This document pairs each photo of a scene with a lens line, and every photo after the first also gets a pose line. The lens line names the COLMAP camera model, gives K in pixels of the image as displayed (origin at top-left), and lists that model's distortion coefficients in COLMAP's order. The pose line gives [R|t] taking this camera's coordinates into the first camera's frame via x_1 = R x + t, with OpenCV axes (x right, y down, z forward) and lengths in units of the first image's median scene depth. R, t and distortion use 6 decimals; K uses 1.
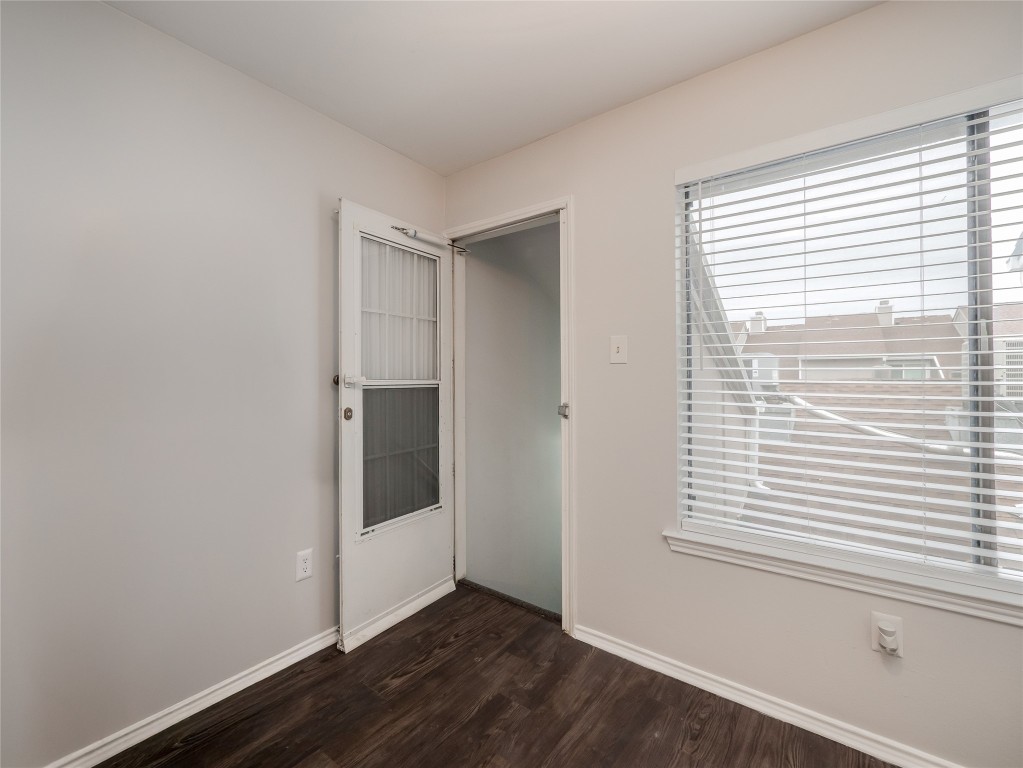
lens RADIAL K [[435.7, 0, 504.8], [0, 435.7, 379.6], [0, 0, 1]] dist [-0.002934, -0.000295]
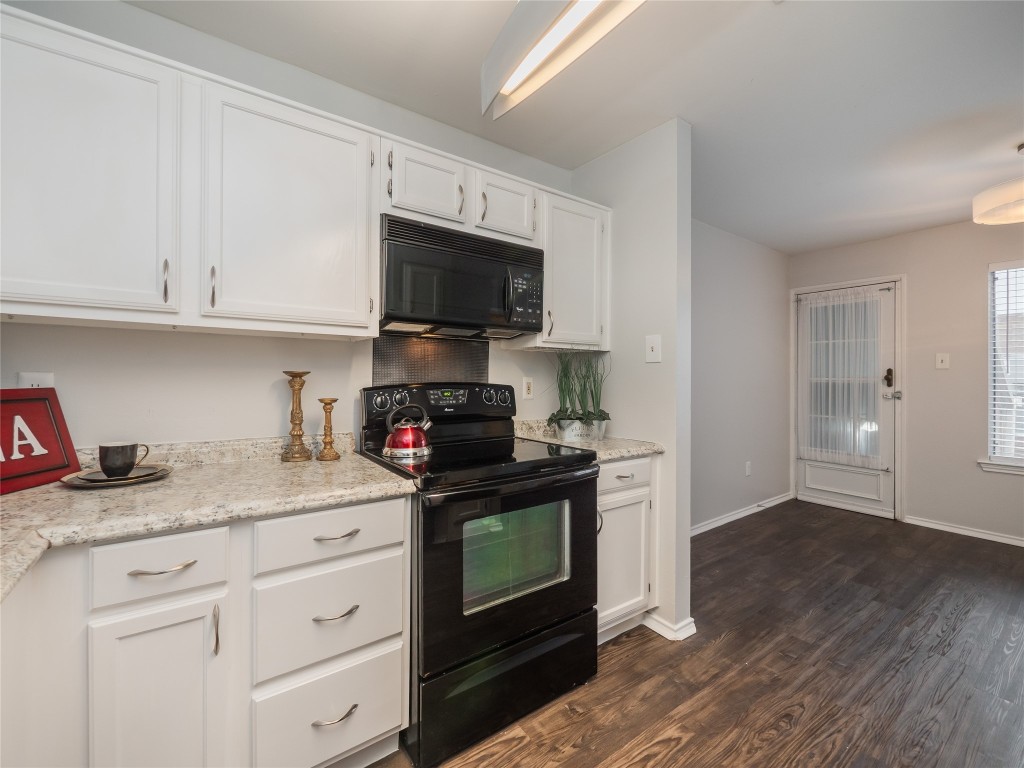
lens RADIAL K [[439.8, 0, 494.9], [0, 439.8, 380.8], [0, 0, 1]] dist [-0.002547, -0.000405]
pose [[0.950527, -0.001586, -0.310639, -0.705344], [0.006185, 0.999885, 0.013821, -0.017842], [0.310582, -0.015059, 0.950427, -0.979583]]
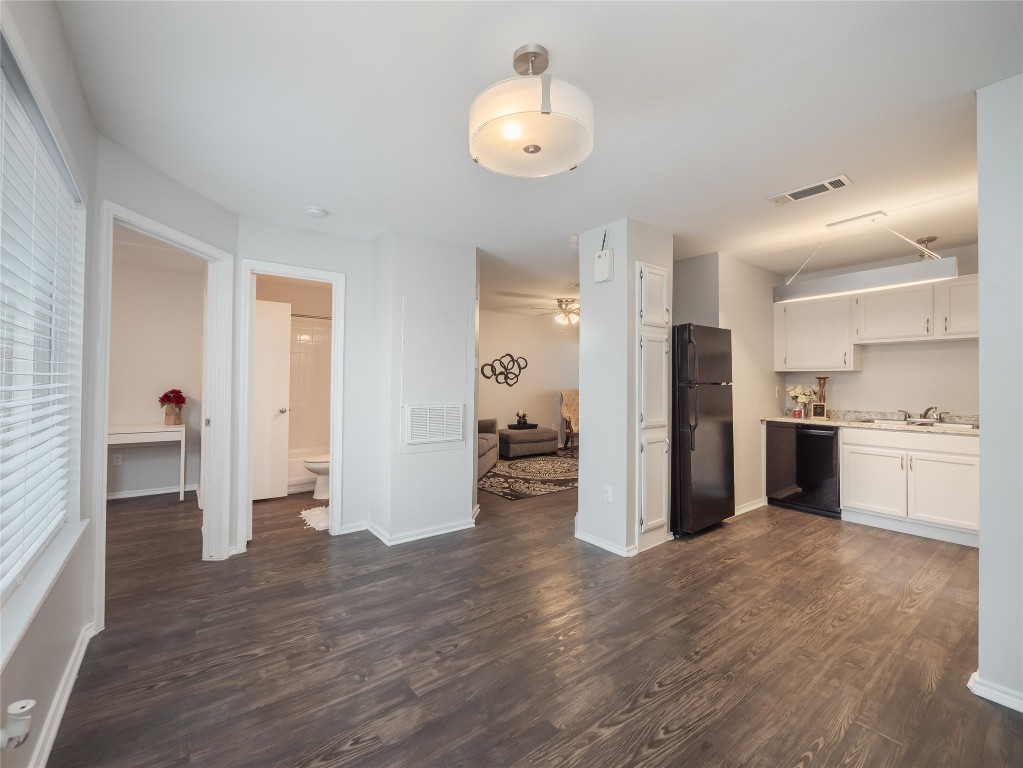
lens RADIAL K [[435.7, 0, 504.8], [0, 435.7, 379.6], [0, 0, 1]] dist [-0.002934, -0.000295]
pose [[-0.962114, -0.007488, 0.272545, -0.074705], [-0.012978, 0.999747, -0.018347, -0.000523], [-0.272339, -0.021189, -0.961968, 0.800235]]
